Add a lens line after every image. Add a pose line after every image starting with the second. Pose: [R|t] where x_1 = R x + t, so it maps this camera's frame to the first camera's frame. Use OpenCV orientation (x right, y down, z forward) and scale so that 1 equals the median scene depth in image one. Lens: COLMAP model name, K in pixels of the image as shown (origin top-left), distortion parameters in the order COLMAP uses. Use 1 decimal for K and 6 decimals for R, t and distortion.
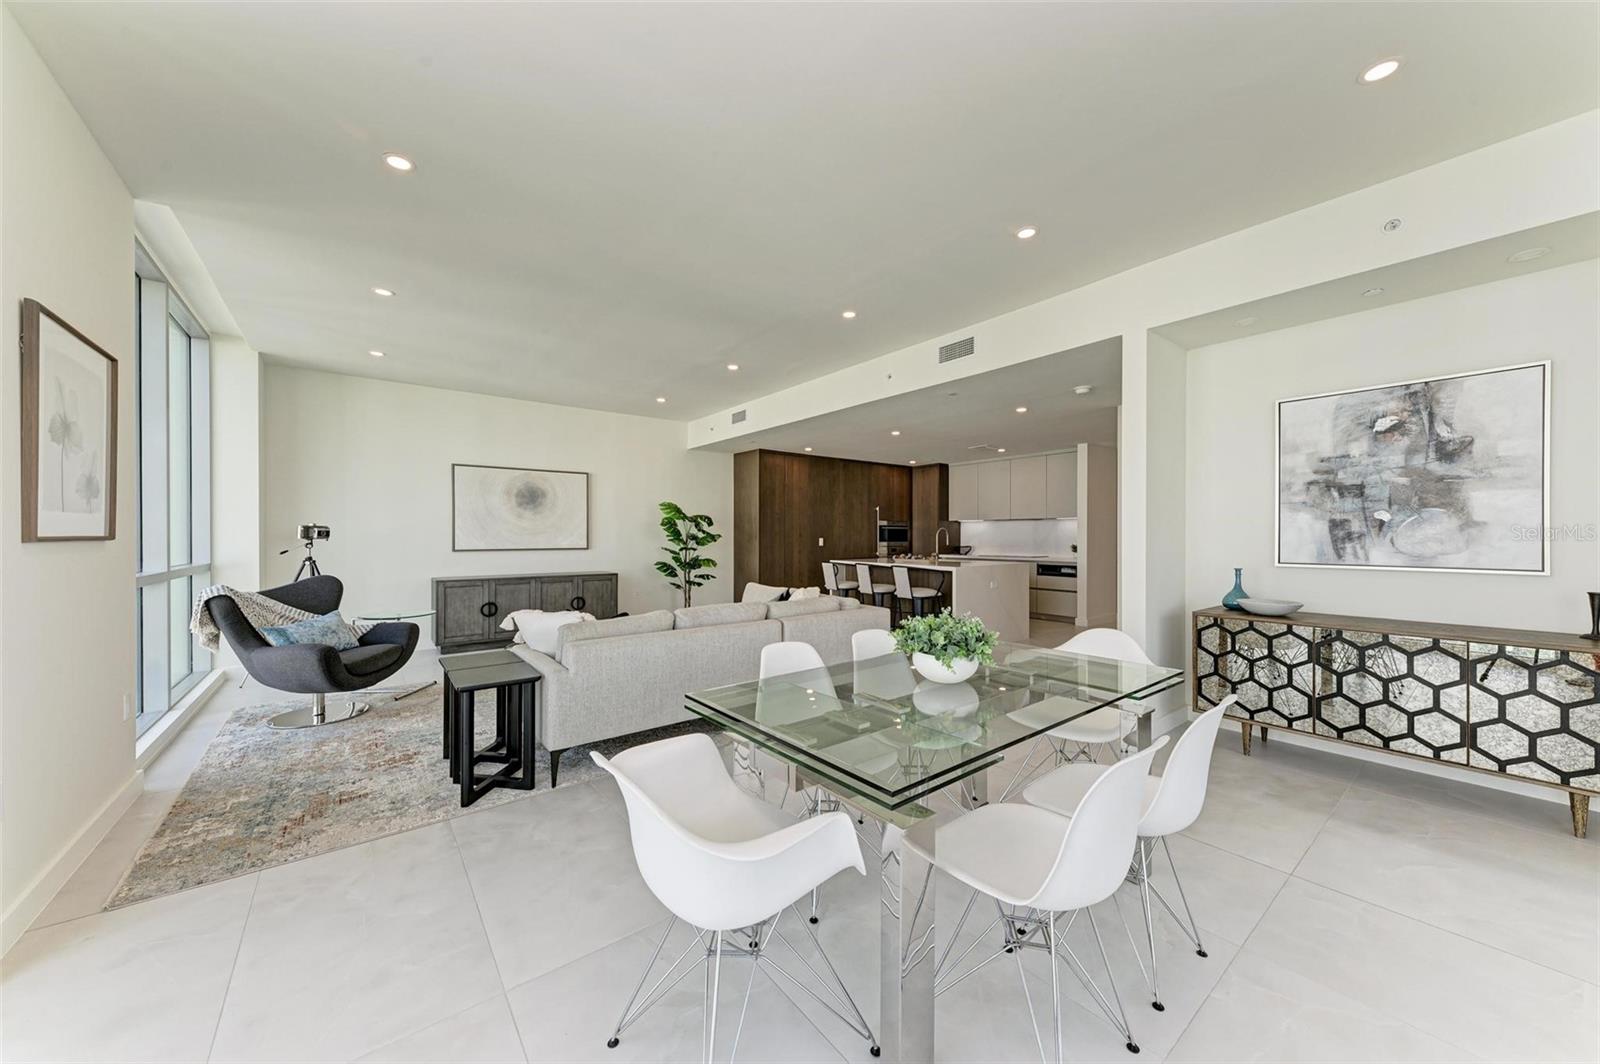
lens RADIAL K [[560.3, 0, 805.7], [0, 560.3, 536.3], [0, 0, 1]] dist [0.010691, -0.000064]
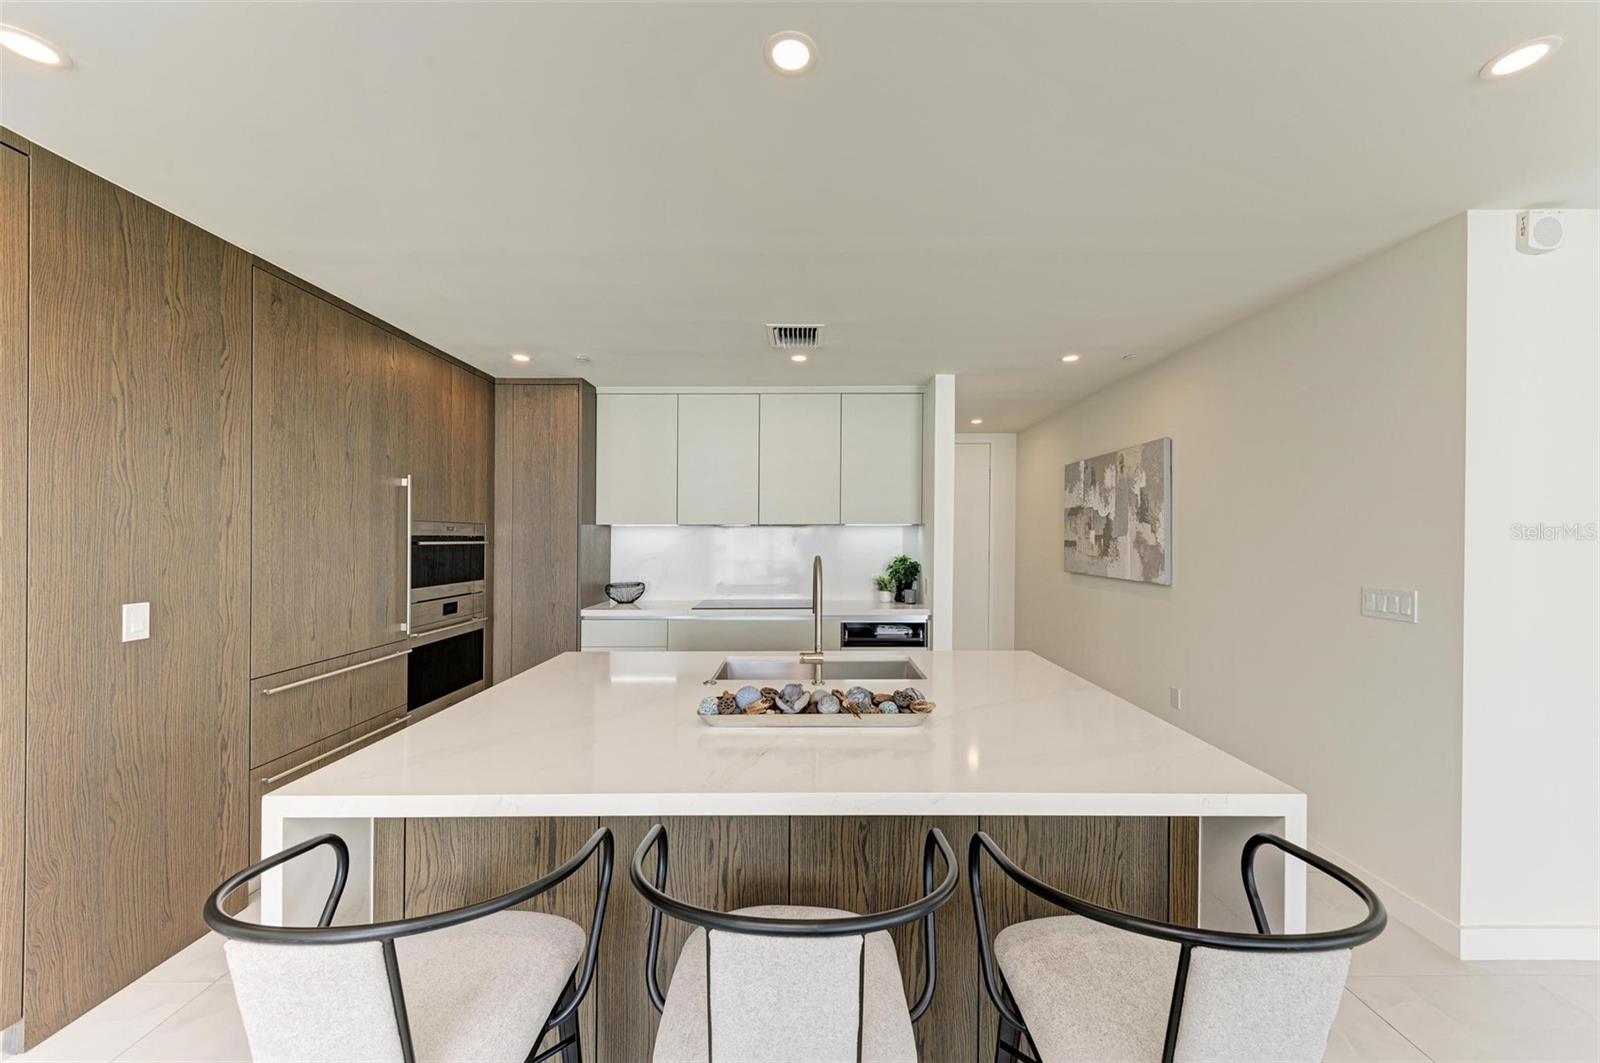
lens RADIAL K [[593.4, 0, 802.2], [0, 593.4, 536.9], [0, 0, 1]] dist [0.012834, -0.003532]
pose [[0.624415, -0.000489, 0.781093, 0.010764], [0.003569, 0.999991, -0.002227, -0.022799], [-0.781085, 0.004178, 0.624411, 0.807336]]
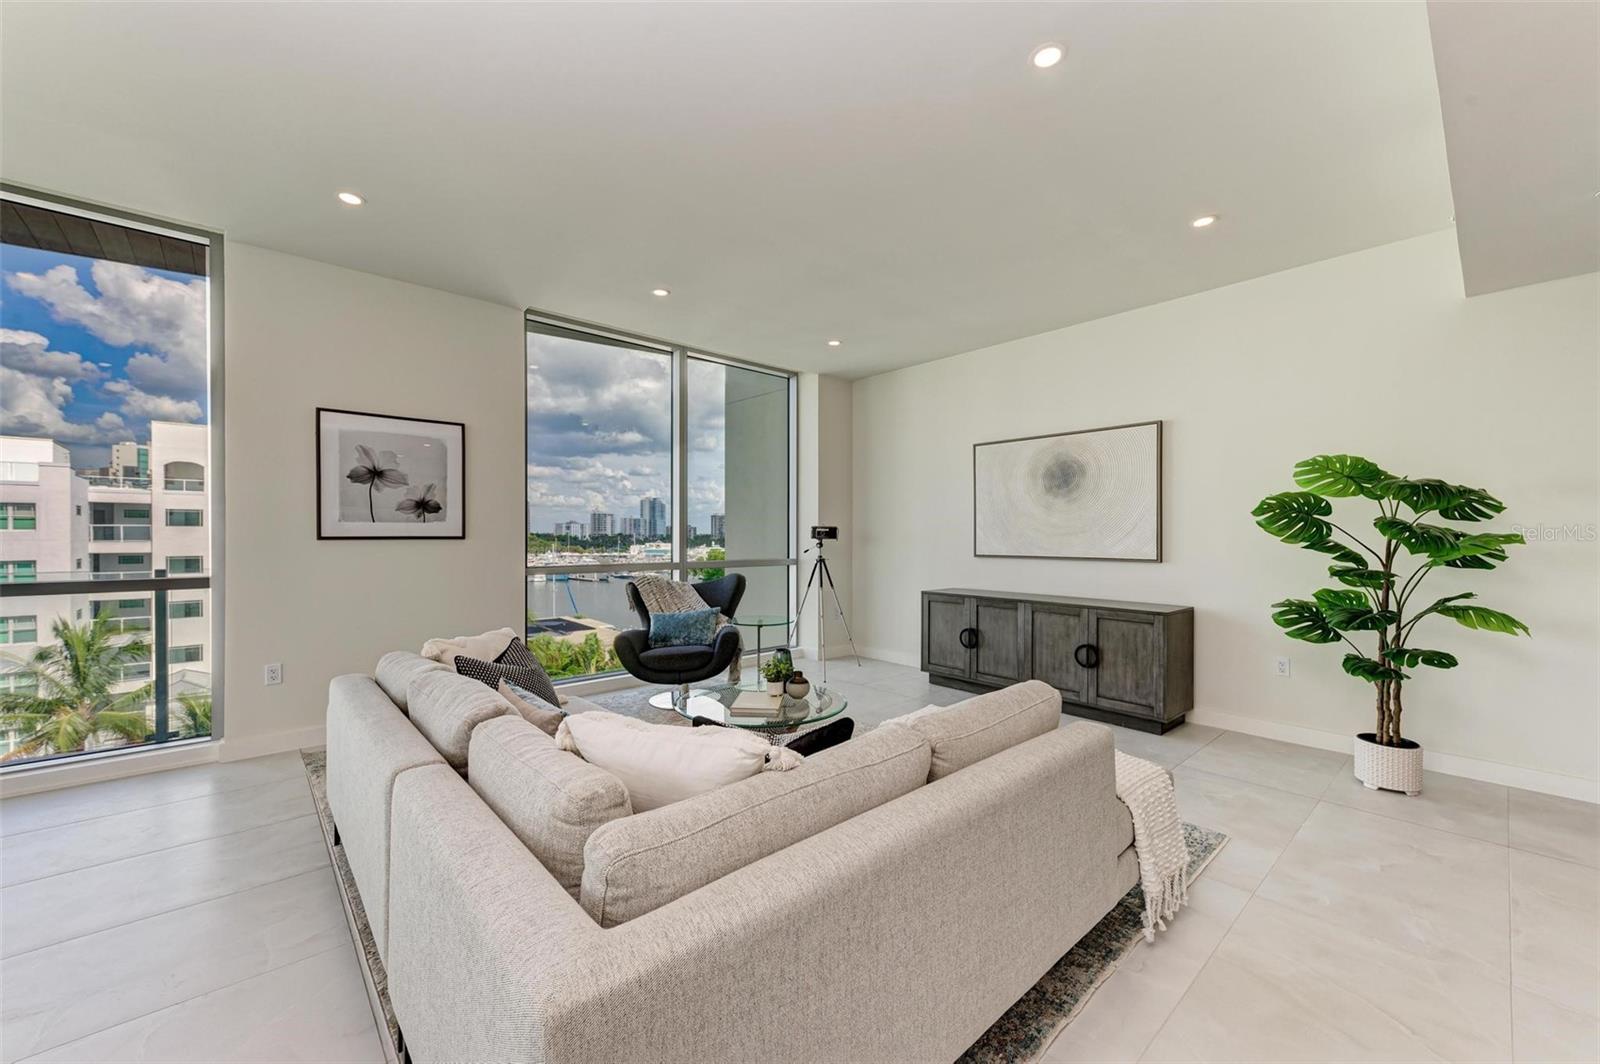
lens RADIAL K [[623.1, 0, 800.0], [0, 623.1, 532.0], [0, 0, 1]] dist [0.011202, -0.000297]
pose [[0.054582, -0.005738, -0.998493, 0.188662], [-0.005484, 0.999967, -0.006046, -0.000511], [0.998494, 0.005806, 0.054548, 0.605280]]
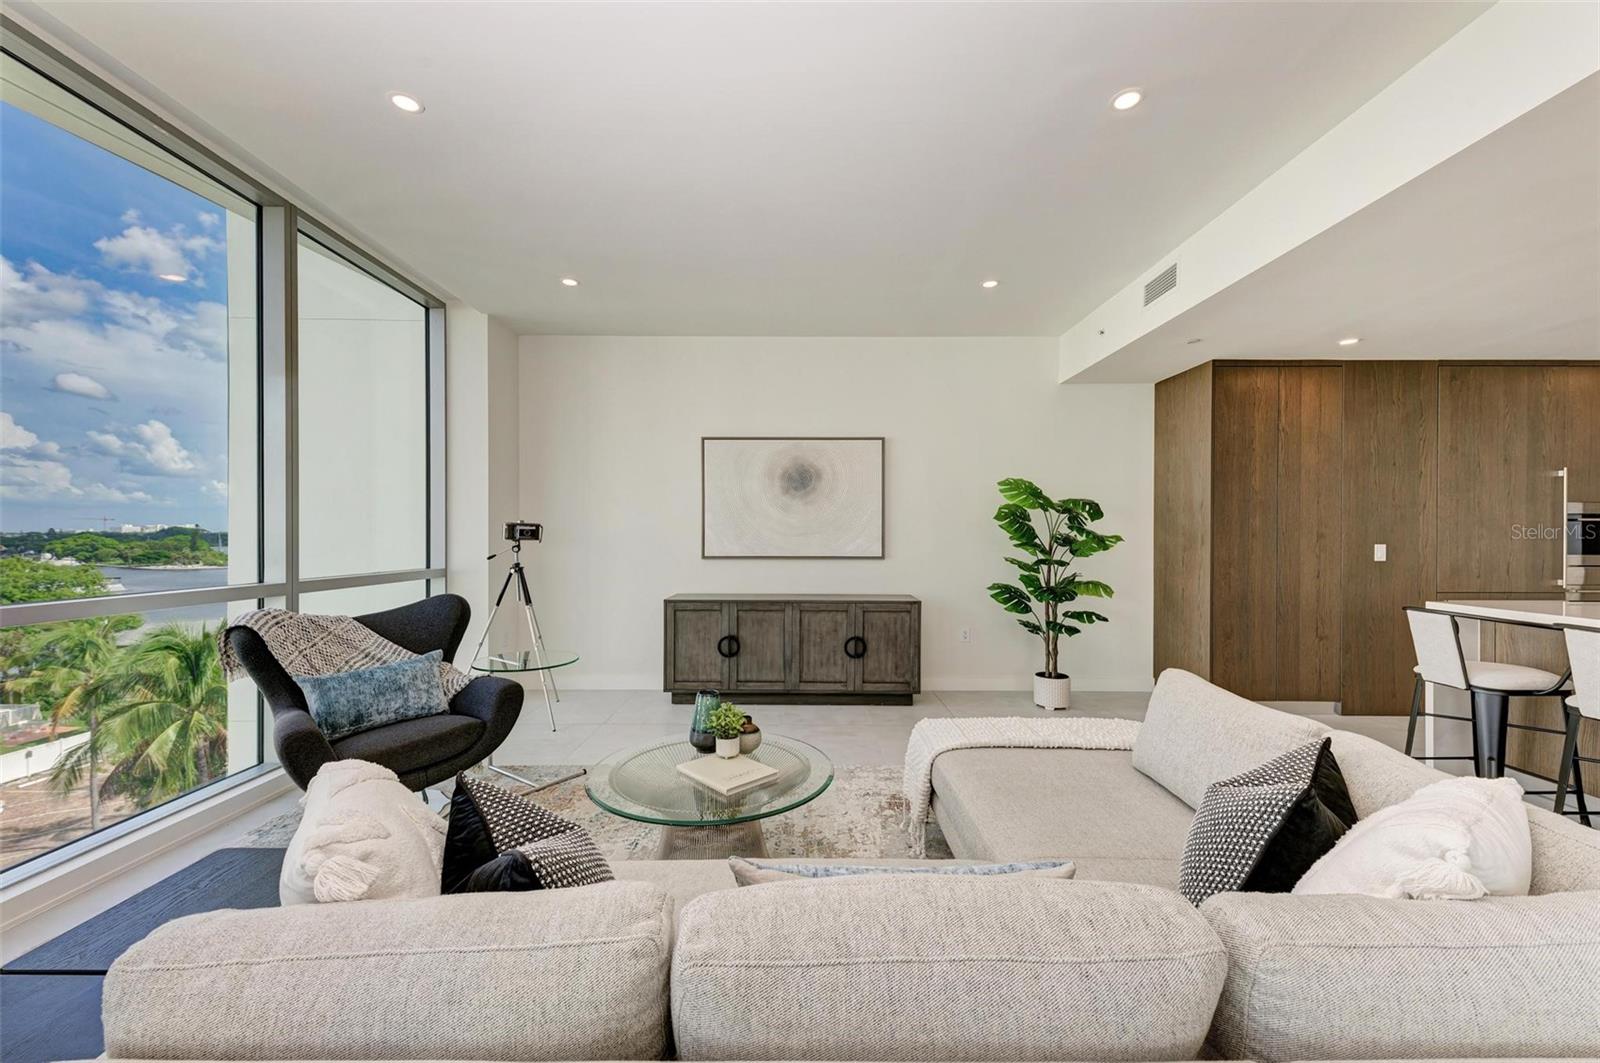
lens RADIAL K [[617.5, 0, 797.2], [0, 617.5, 535.9], [0, 0, 1]] dist [0.013714, -0.004728]
pose [[0.781609, 0.001646, -0.623767, -0.030532], [-0.003876, 0.999990, -0.002219, -0.000706], [0.623757, 0.004152, 0.781608, 0.386873]]
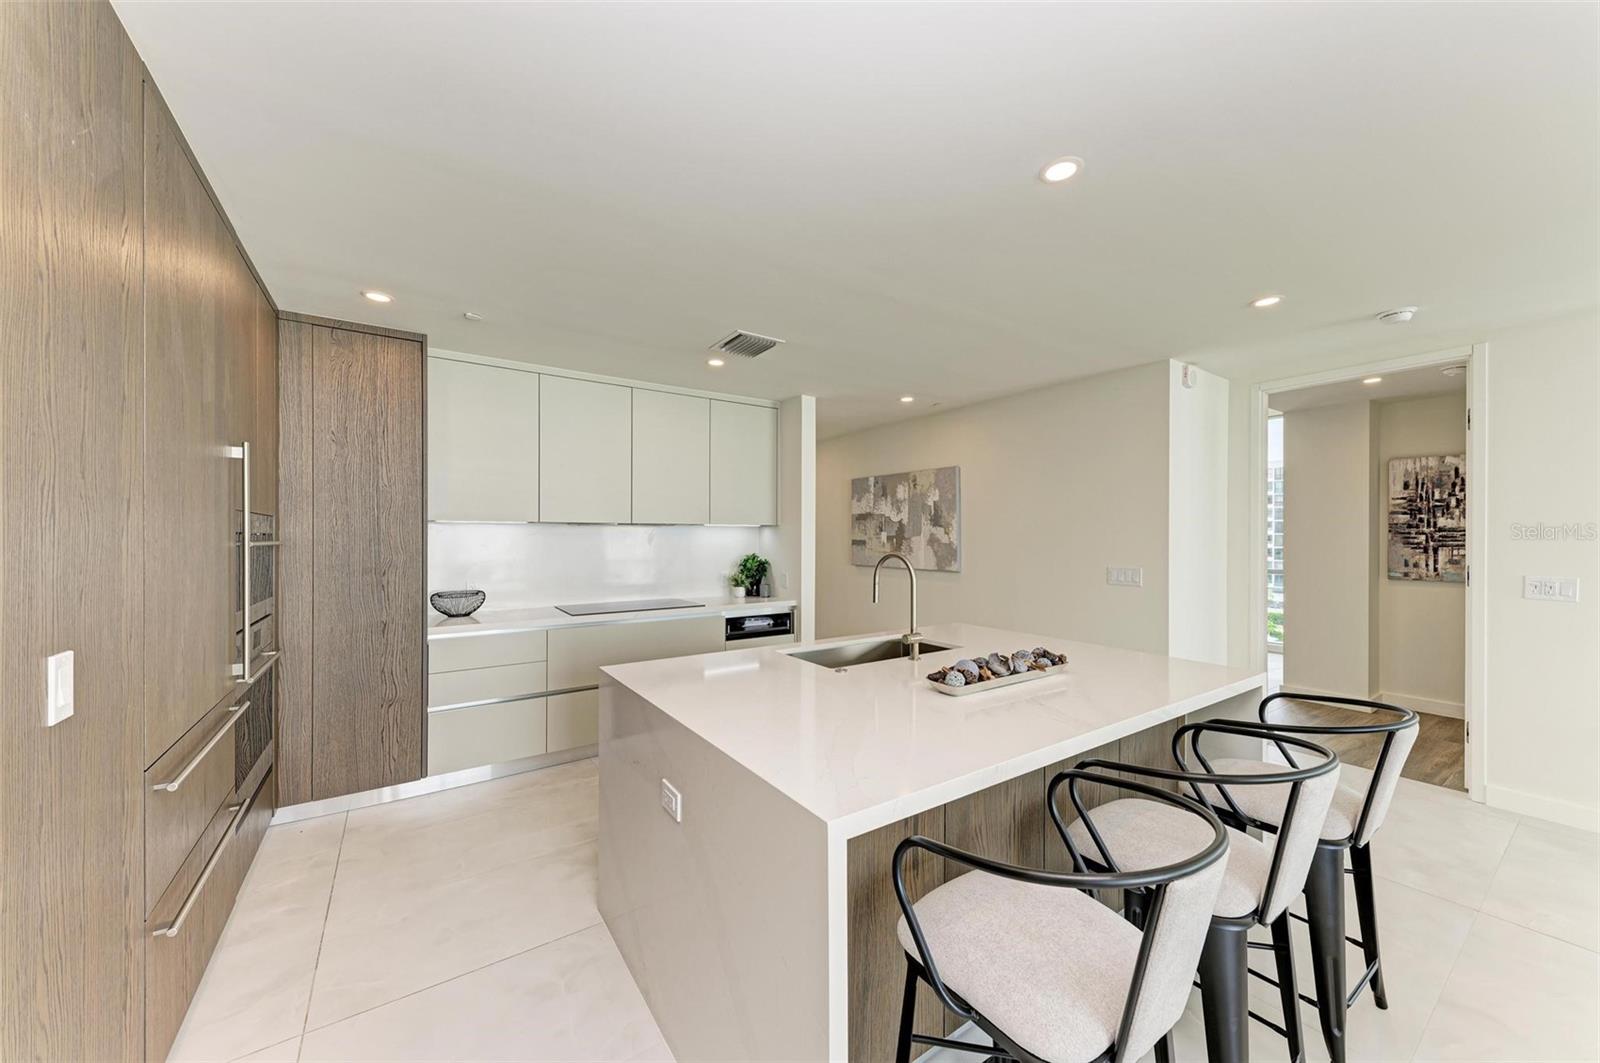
lens RADIAL K [[574.0, 0, 796.8], [0, 574.0, 537.9], [0, 0, 1]] dist [0.003379, -0.000075]
pose [[0.080510, -0.000618, 0.996754, -0.086738], [0.002419, 0.999997, 0.000425, -0.022685], [-0.996751, 0.002377, 0.080511, 1.007011]]
